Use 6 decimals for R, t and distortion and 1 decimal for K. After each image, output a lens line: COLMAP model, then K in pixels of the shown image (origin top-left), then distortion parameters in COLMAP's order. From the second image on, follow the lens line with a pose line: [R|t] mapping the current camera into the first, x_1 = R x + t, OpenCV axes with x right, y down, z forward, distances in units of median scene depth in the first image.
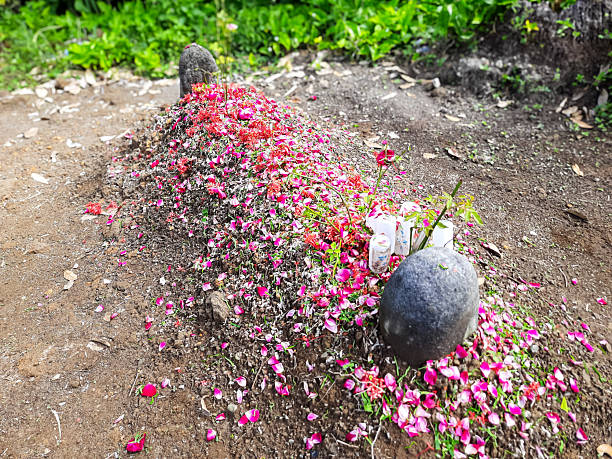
lens RADIAL K [[514.5, 0, 306.2], [0, 514.5, 246.2], [0, 0, 1]] dist [0.089869, -0.117019]
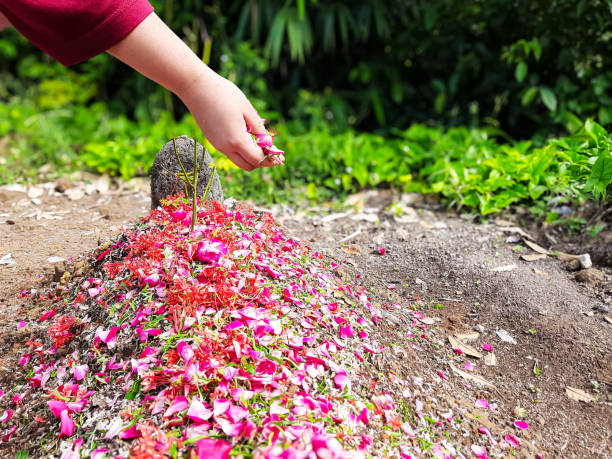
lens RADIAL K [[514.5, 0, 306.2], [0, 514.5, 246.2], [0, 0, 1]] dist [0.089869, -0.117019]
pose [[0.967959, 0.154853, -0.197676, 0.046424], [-0.204435, 0.943090, -0.262273, -0.092920], [0.145812, 0.294281, 0.944530, 0.335550]]
